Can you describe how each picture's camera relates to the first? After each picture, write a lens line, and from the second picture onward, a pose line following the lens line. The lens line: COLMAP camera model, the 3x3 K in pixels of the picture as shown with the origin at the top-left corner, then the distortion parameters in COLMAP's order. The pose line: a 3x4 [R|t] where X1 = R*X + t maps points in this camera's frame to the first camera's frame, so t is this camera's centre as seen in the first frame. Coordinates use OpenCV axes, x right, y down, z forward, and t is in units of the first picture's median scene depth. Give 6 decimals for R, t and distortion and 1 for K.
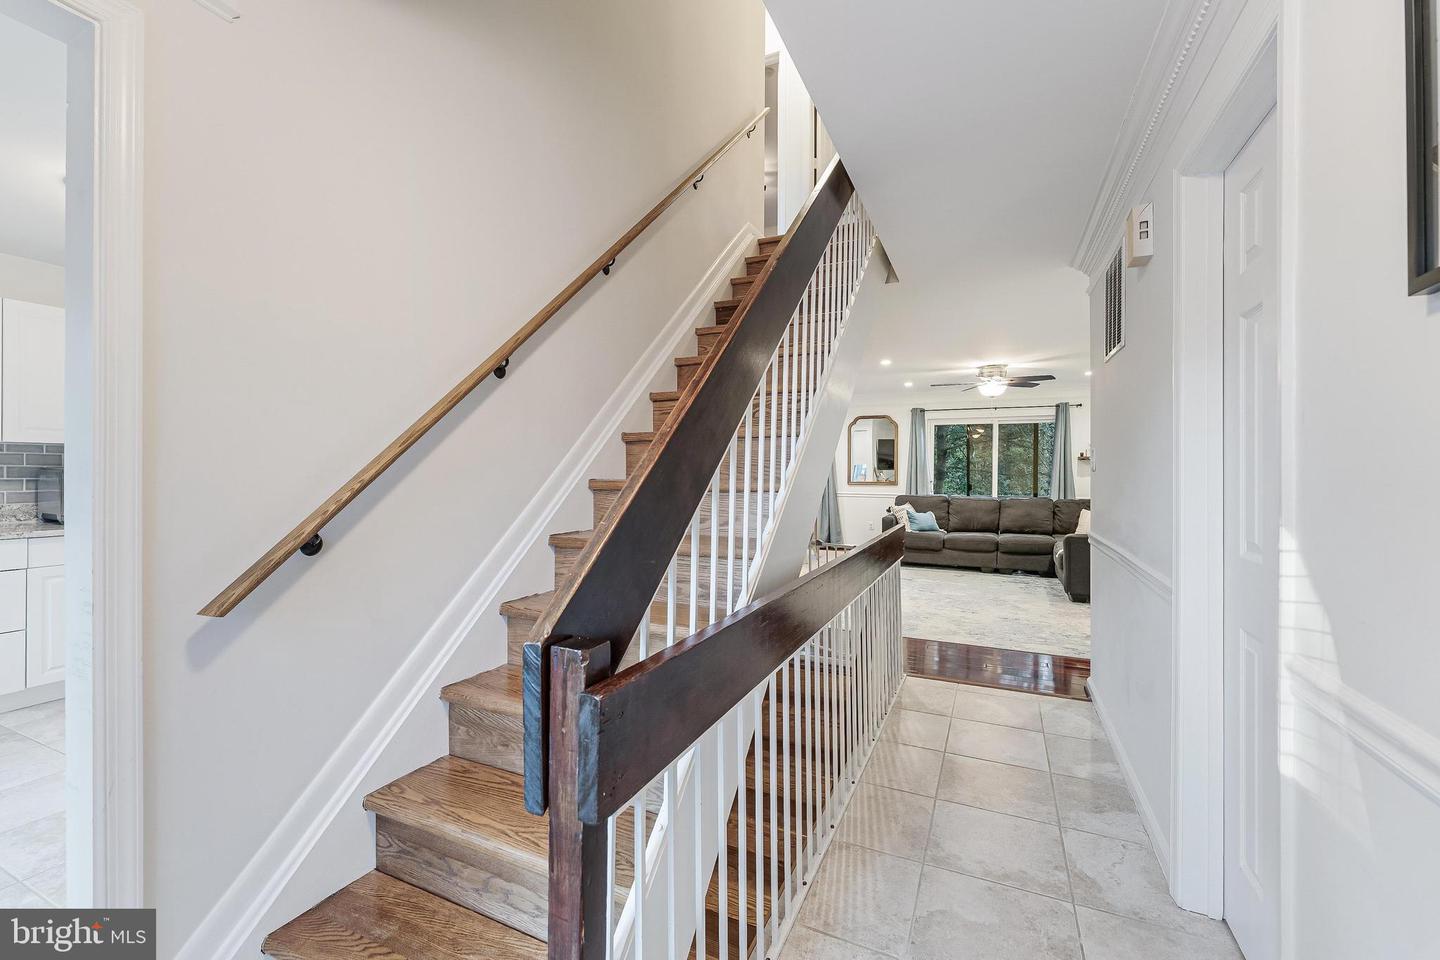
lens RADIAL K [[591.5, 0, 718.1], [0, 591.5, 476.2], [0, 0, 1]] dist [0.001510, -0.000496]
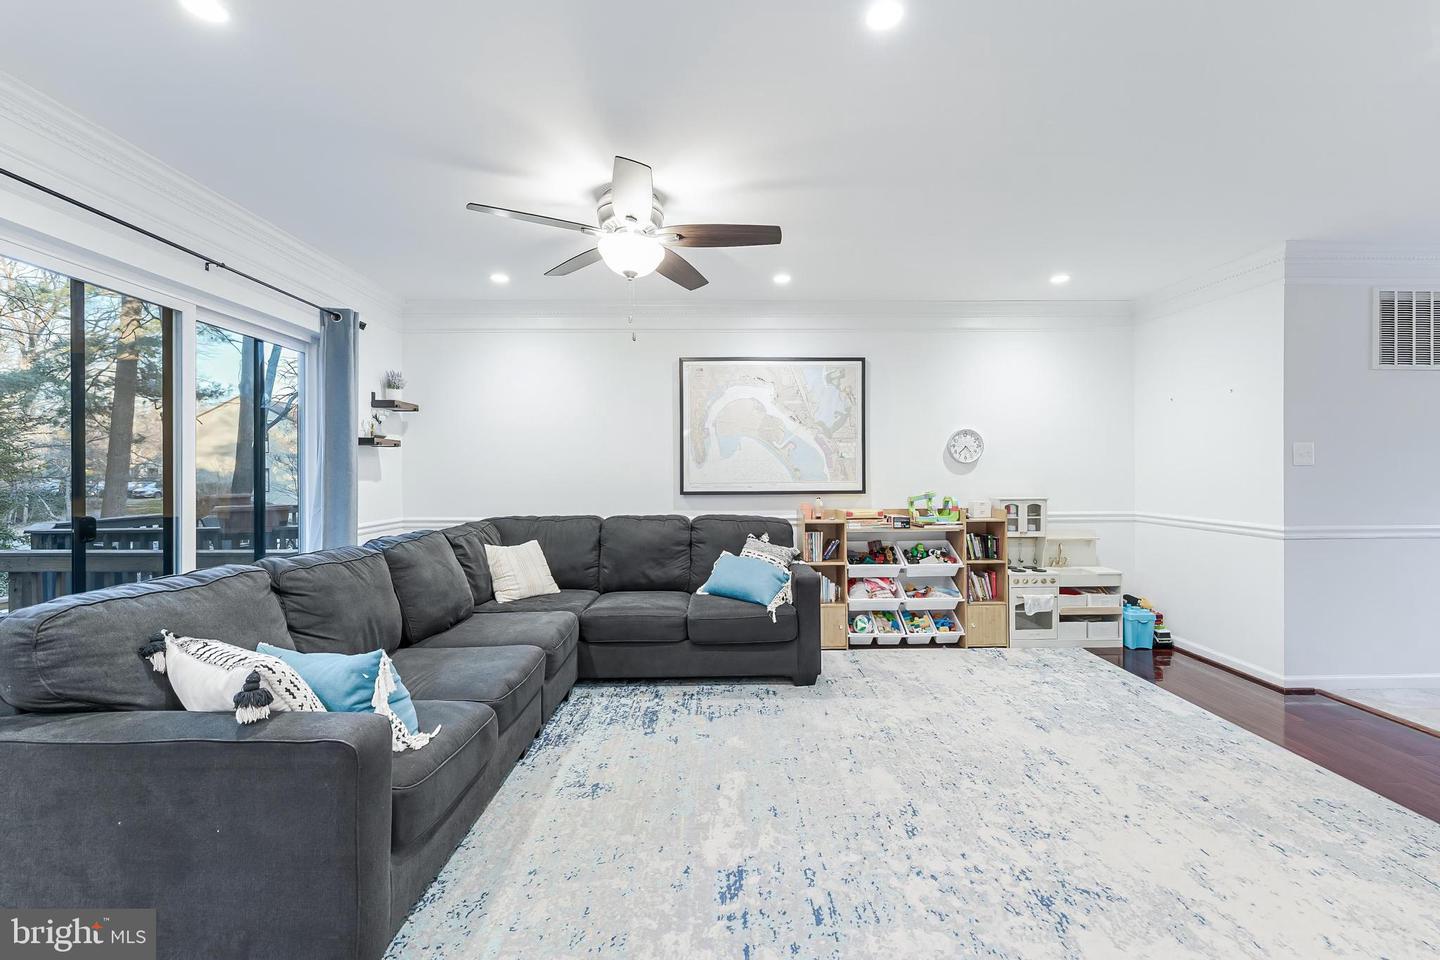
lens RADIAL K [[591.5, 0, 723.0], [0, 591.5, 473.0], [0, 0, 1]] dist [0.001510, -0.000496]
pose [[-0.450055, 0.000271, 0.893001, 0.075048], [0.011748, 0.999915, 0.005617, -0.004862], [-0.892924, 0.013019, -0.450020, 0.958956]]
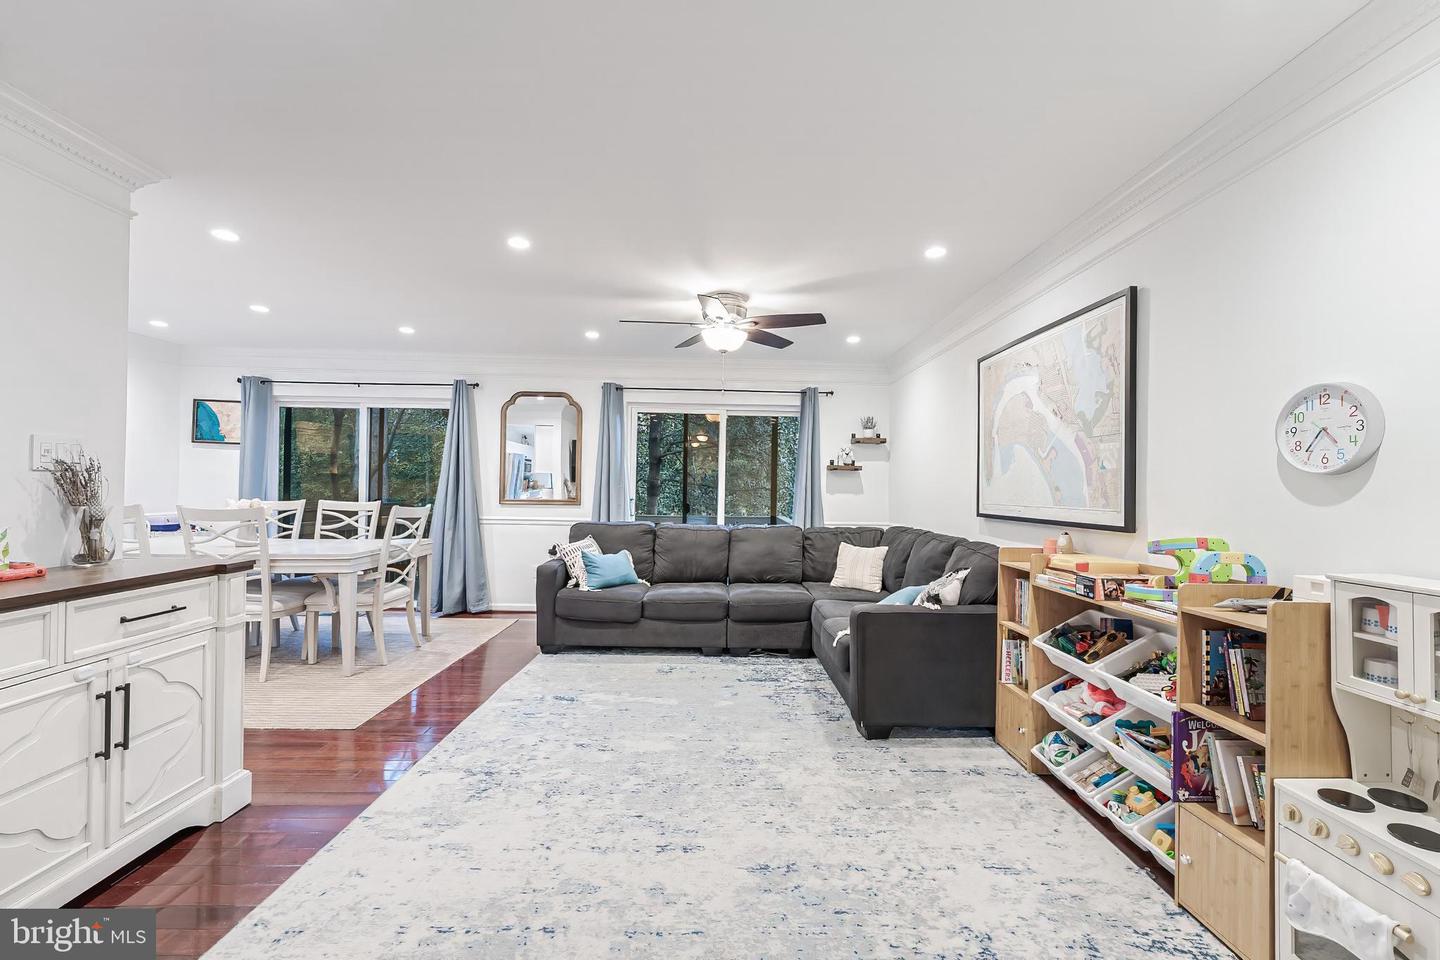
lens RADIAL K [[591.5, 0, 714.7], [0, 591.5, 483.2], [0, 0, 1]] dist [0.001510, -0.000496]
pose [[0.902765, 0.014024, 0.429905, 0.183179], [-0.008666, 0.999858, -0.014418, -0.000428], [-0.430047, 0.009291, 0.902759, 0.422616]]
